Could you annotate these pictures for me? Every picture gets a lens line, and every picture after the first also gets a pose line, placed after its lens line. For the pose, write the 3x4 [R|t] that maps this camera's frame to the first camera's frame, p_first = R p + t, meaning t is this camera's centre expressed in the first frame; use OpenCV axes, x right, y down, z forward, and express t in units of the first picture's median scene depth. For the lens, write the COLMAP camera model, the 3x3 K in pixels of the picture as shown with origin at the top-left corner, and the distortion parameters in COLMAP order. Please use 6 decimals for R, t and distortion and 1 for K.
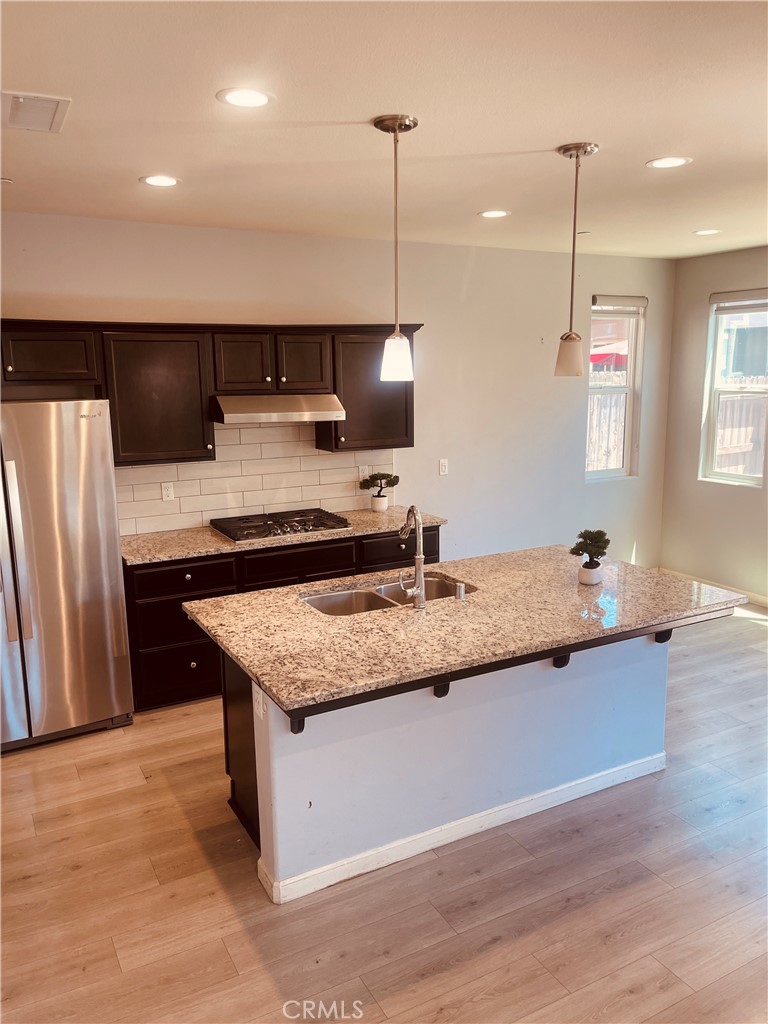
lens RADIAL K [[784.3, 0, 384.0], [0, 784.3, 512.0], [0, 0, 1]] dist [0.070132, -0.088149]
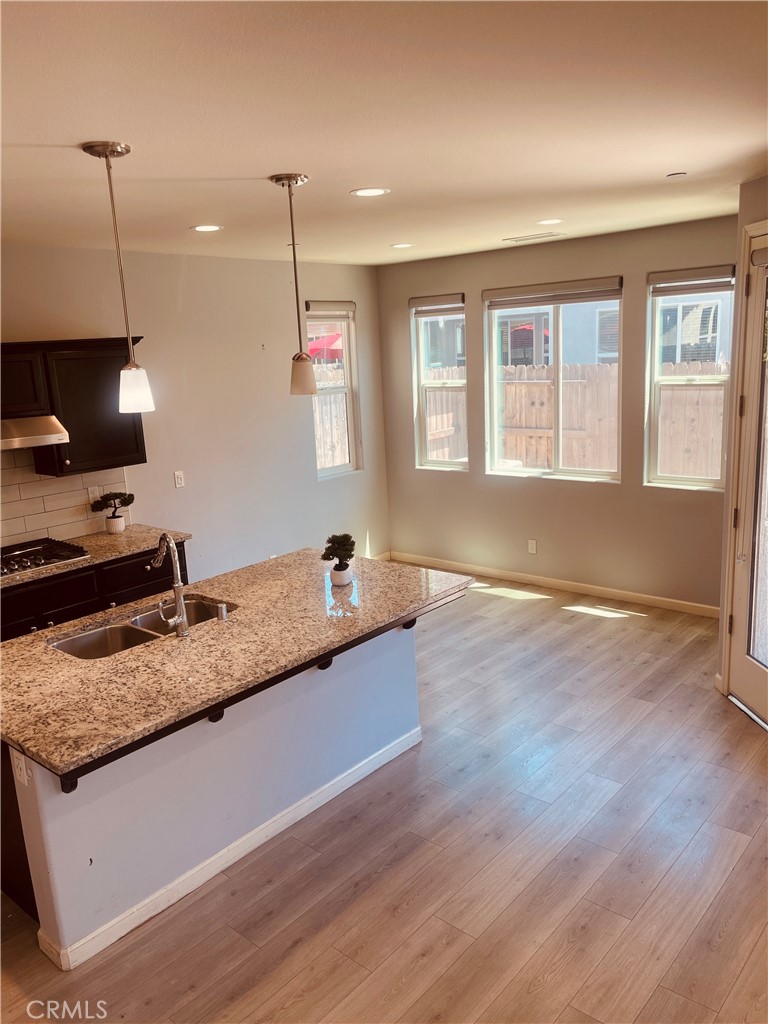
lens RADIAL K [[784.3, 0, 384.0], [0, 784.3, 512.0], [0, 0, 1]] dist [0.070132, -0.088149]
pose [[0.935892, -0.106744, 0.335725, -0.034130], [0.102405, 0.994270, 0.030655, -0.036535], [-0.337073, 0.005691, 0.941461, -0.021803]]
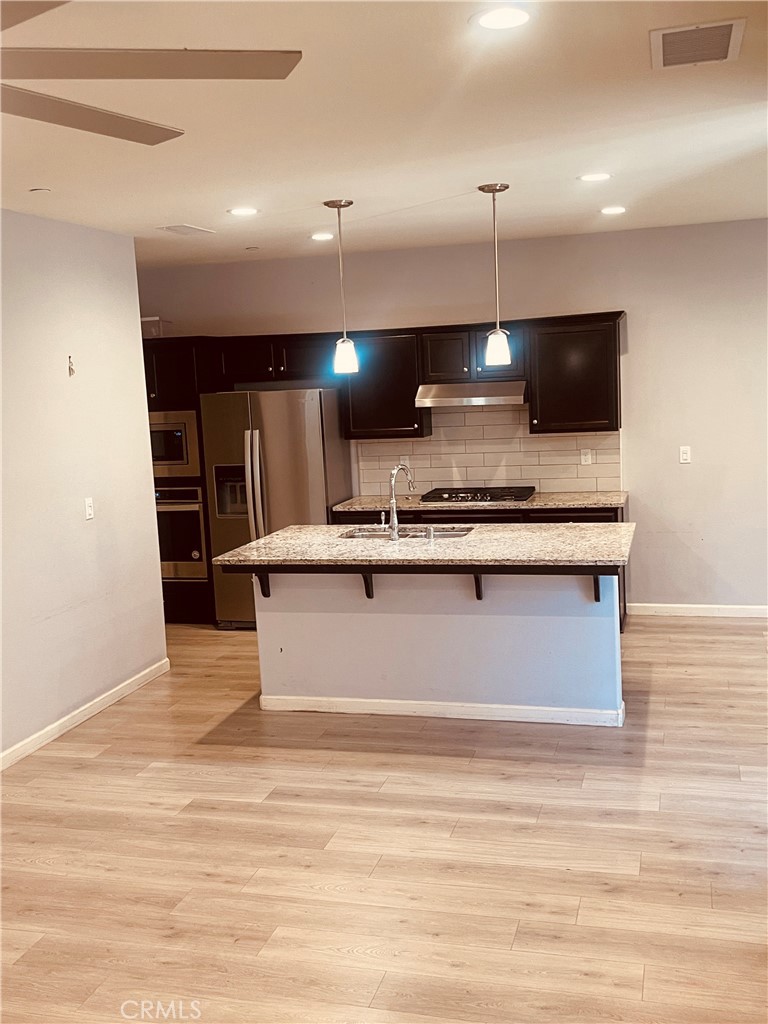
lens RADIAL K [[1053.0, 0, 384.0], [0, 1053.0, 512.0], [0, 0, 1]] dist [0.085614, -0.156320]
pose [[0.713871, 0.069887, -0.696781, 1.251324], [-0.090076, 0.995906, 0.007604, 0.060585], [0.694459, 0.057335, 0.717244, -0.294605]]
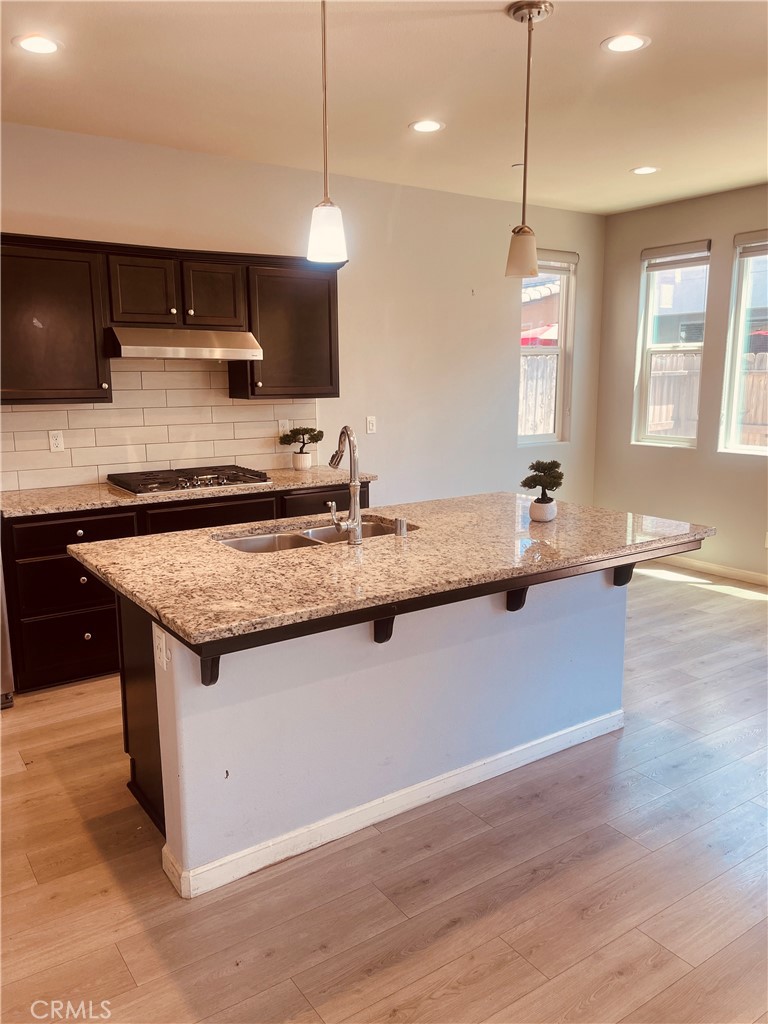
lens RADIAL K [[784.3, 0, 384.0], [0, 784.3, 512.0], [0, 0, 1]] dist [0.070132, -0.088149]
pose [[0.994380, -0.011275, 0.105264, -0.012593], [0.012065, 0.999904, -0.006875, 0.091156], [-0.105176, 0.008106, 0.994421, 0.142599]]
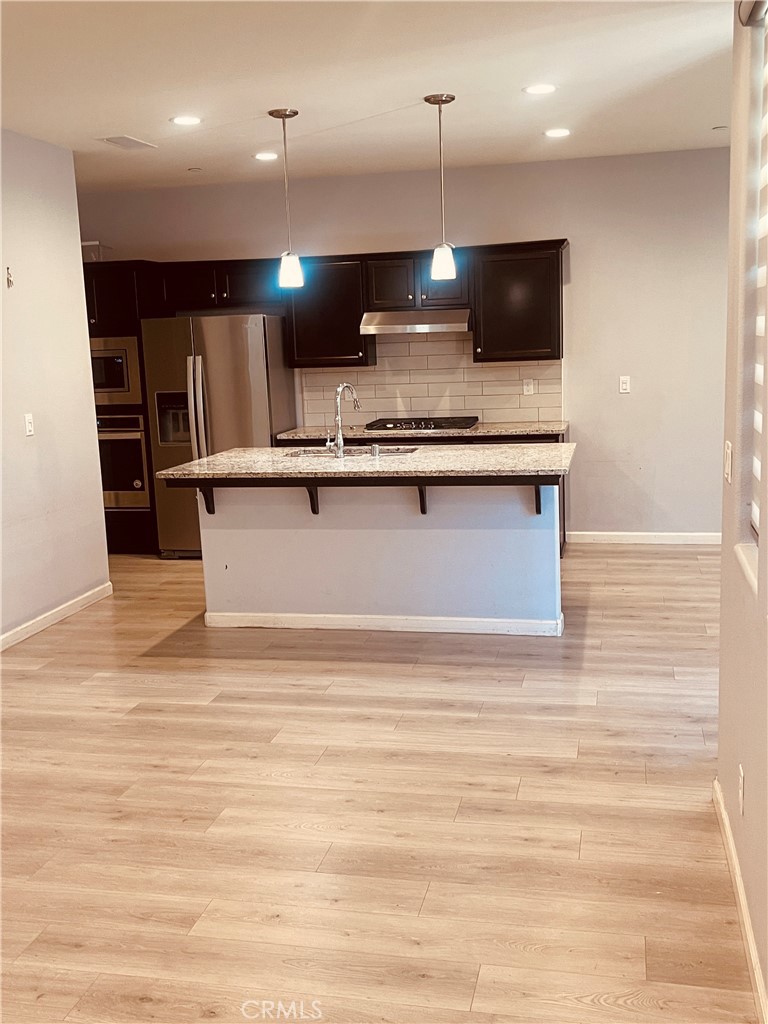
lens RADIAL K [[1053.0, 0, 384.0], [0, 1053.0, 512.0], [0, 0, 1]] dist [0.085614, -0.156320]
pose [[0.751013, 0.094303, -0.653519, 1.261432], [-0.093863, 0.994945, 0.035705, 0.139507], [0.653582, 0.034526, 0.756068, -0.302831]]
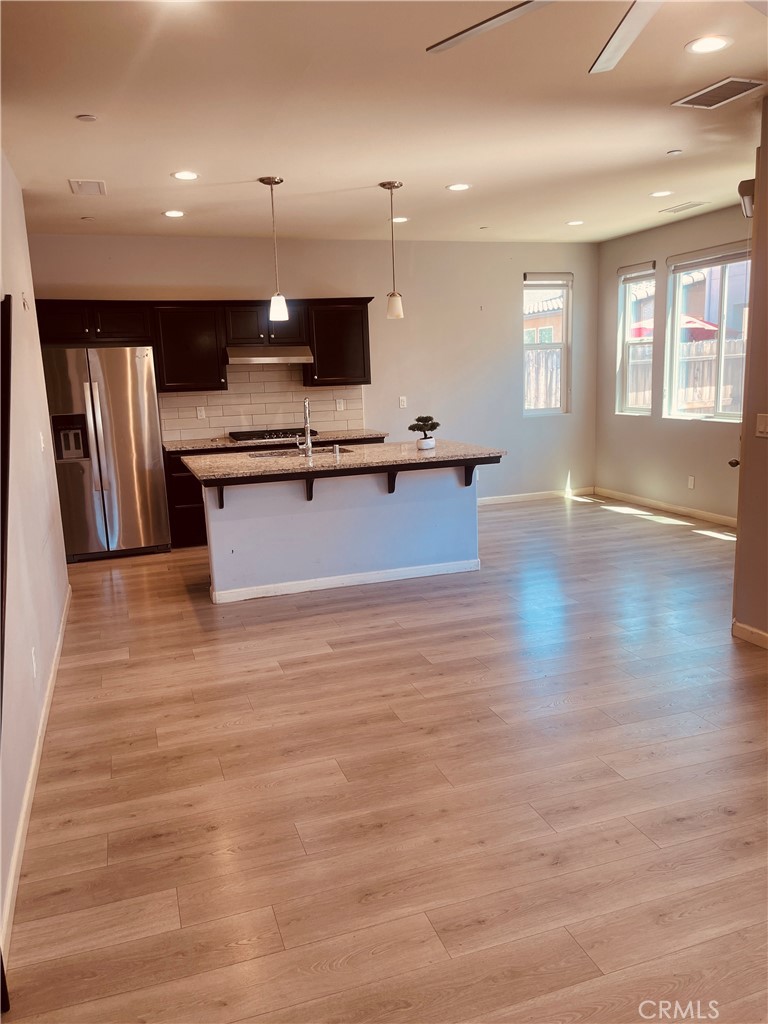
lens RADIAL K [[784.3, 0, 384.0], [0, 784.3, 512.0], [0, 0, 1]] dist [0.070132, -0.088149]
pose [[0.985765, 0.007495, -0.167965, 0.487269], [-0.006764, 0.999965, 0.004924, 0.228691], [0.167996, -0.003717, 0.985781, -0.652291]]
